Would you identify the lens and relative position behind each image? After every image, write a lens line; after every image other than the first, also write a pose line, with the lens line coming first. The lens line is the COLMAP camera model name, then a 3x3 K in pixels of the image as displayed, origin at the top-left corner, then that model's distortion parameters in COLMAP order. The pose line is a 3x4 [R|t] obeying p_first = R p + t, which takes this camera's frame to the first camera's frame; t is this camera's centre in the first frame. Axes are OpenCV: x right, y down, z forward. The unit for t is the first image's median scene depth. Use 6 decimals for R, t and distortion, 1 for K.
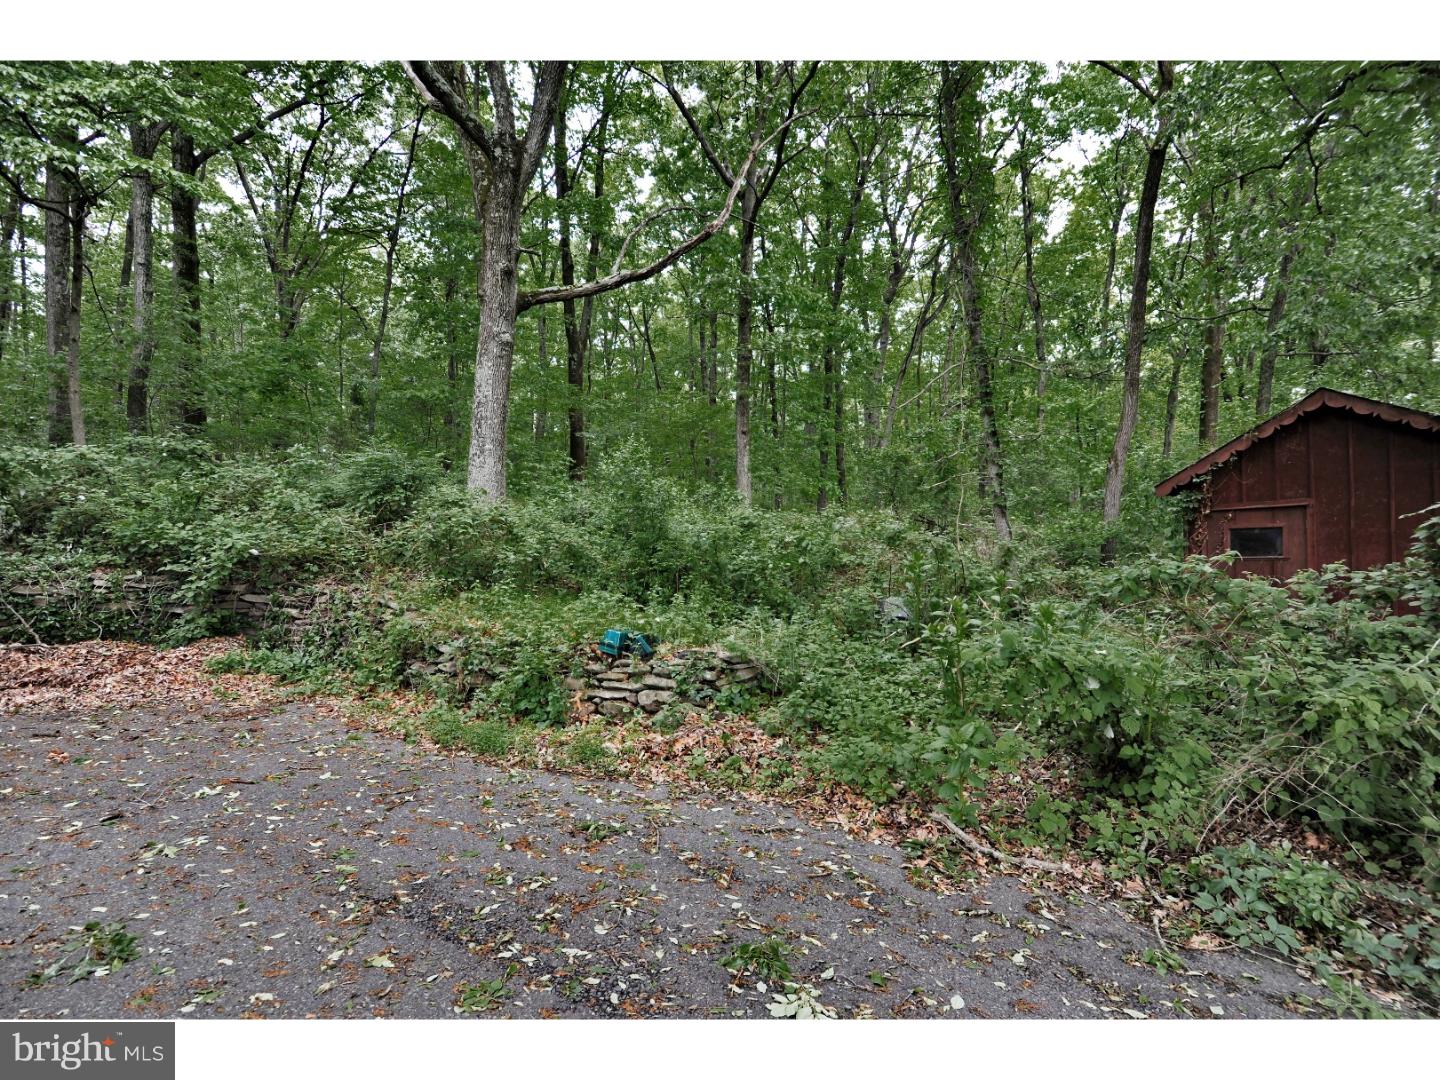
lens RADIAL K [[714.7, 0, 715.1], [0, 714.7, 547.9], [0, 0, 1]] dist [0.001523, 0.000278]
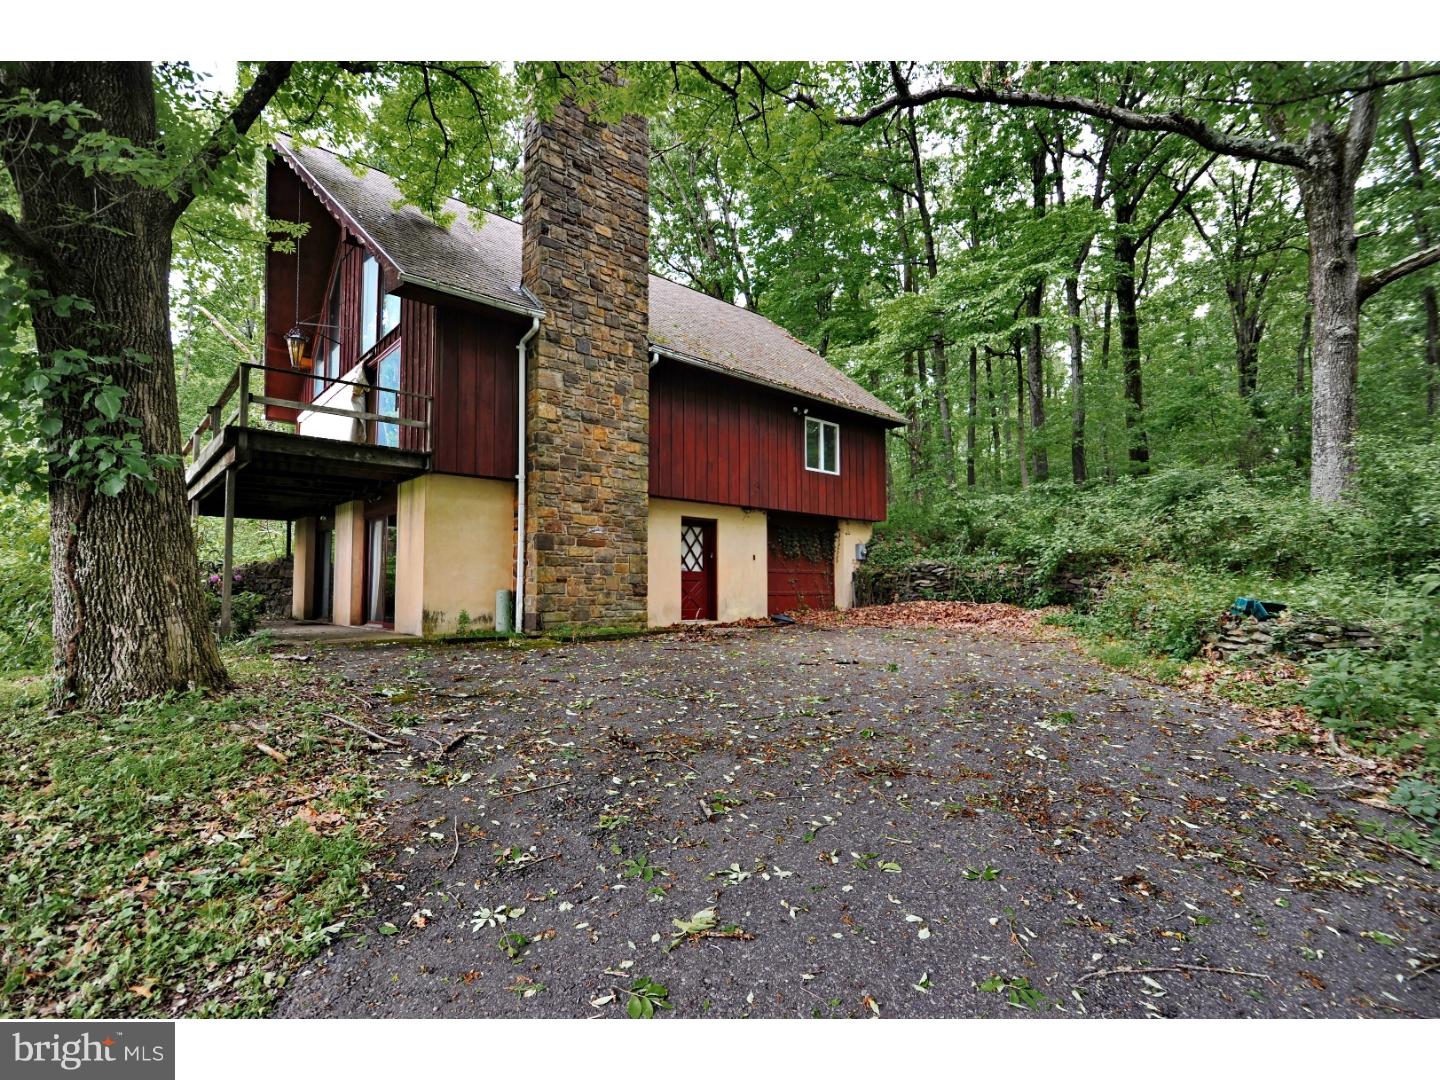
lens RADIAL K [[690.0, 0, 729.8], [0, 690.0, 557.9], [0, 0, 1]] dist [-0.001634, -0.000024]
pose [[0.308416, -0.030002, -0.950778, 0.552600], [0.016624, 0.999520, -0.026148, 0.047738], [0.951106, -0.007741, 0.308766, -0.167884]]
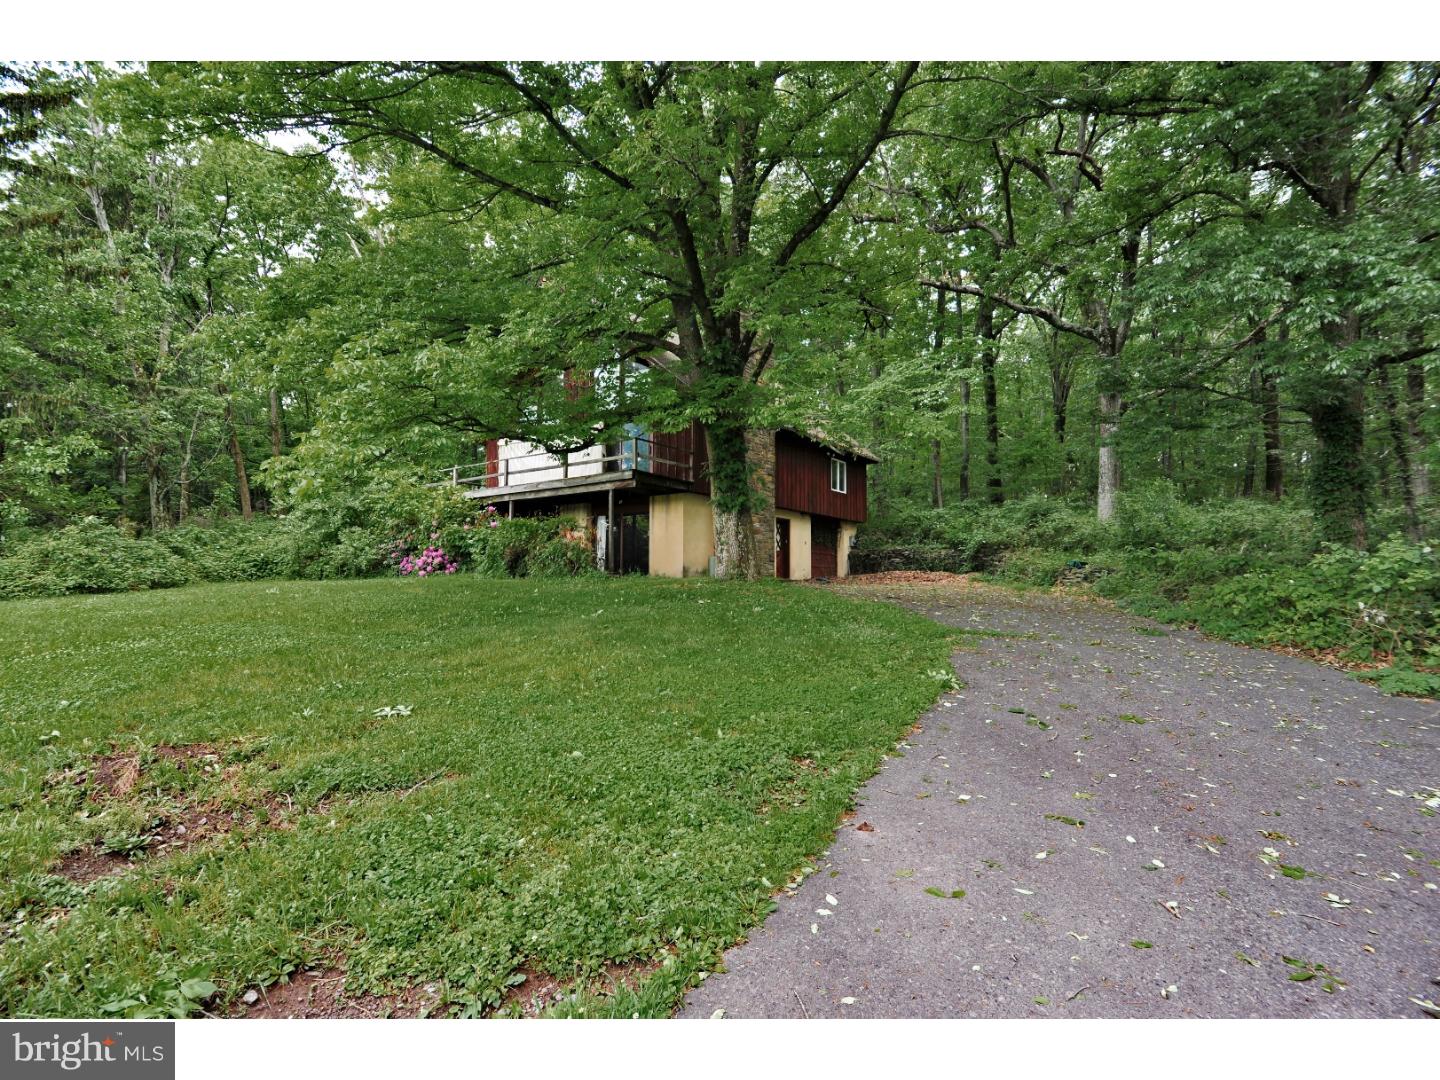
lens RADIAL K [[690.0, 0, 729.8], [0, 690.0, 557.9], [0, 0, 1]] dist [-0.001634, -0.000024]
pose [[0.501464, -0.019207, -0.864965, 1.233521], [0.006982, 0.999811, -0.018154, 0.113488], [0.865150, 0.003064, 0.501504, -1.266327]]
